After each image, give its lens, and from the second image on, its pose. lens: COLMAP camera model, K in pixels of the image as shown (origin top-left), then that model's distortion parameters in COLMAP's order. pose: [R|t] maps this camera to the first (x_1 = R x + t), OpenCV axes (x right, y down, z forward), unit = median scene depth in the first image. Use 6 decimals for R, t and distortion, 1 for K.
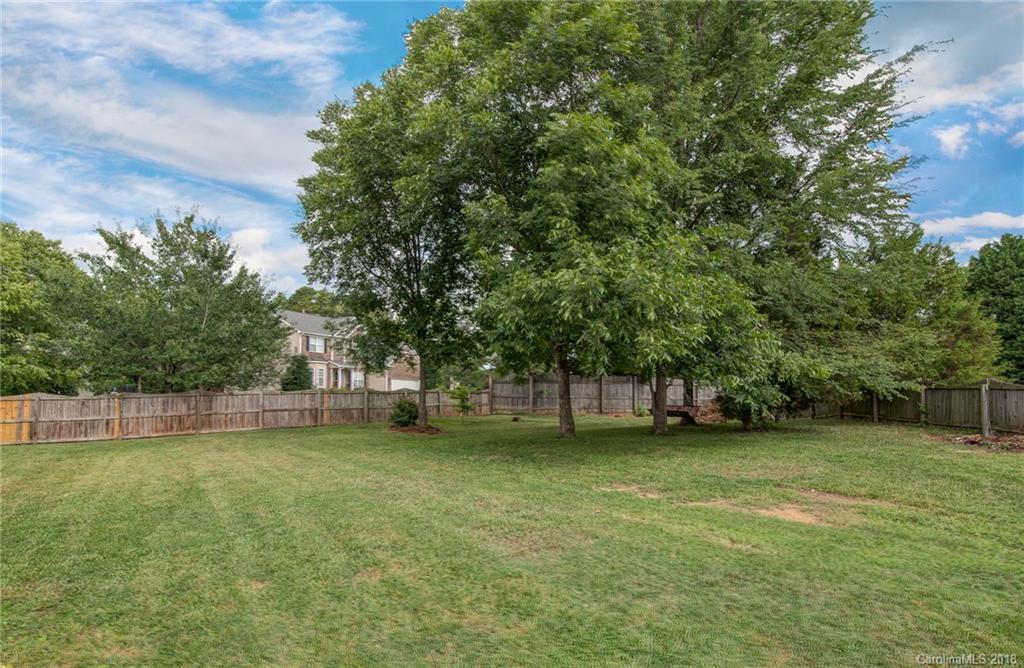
lens RADIAL K [[526.4, 0, 512.3], [0, 526.4, 374.2], [0, 0, 1]] dist [-0.017594, -0.000138]
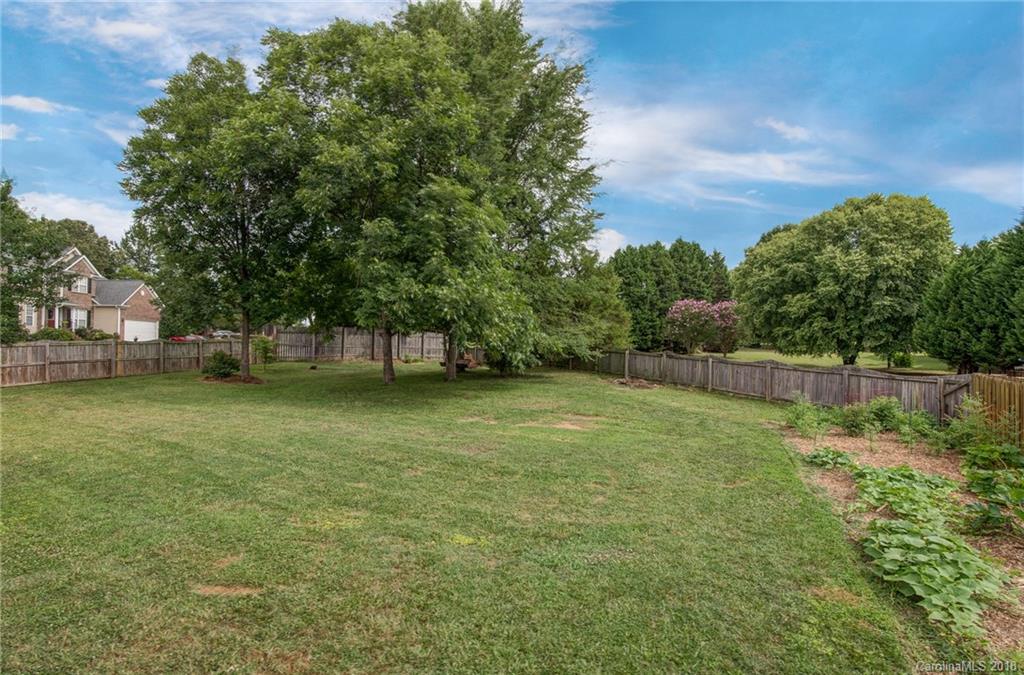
lens RADIAL K [[477.3, 0, 504.0], [0, 477.3, 339.4], [0, 0, 1]] dist [-0.017471, 0.000106]
pose [[0.862763, 0.019100, 0.505247, -0.219126], [-0.043217, 0.998415, 0.036054, -0.043906], [-0.503758, -0.052942, 0.862221, -0.159396]]
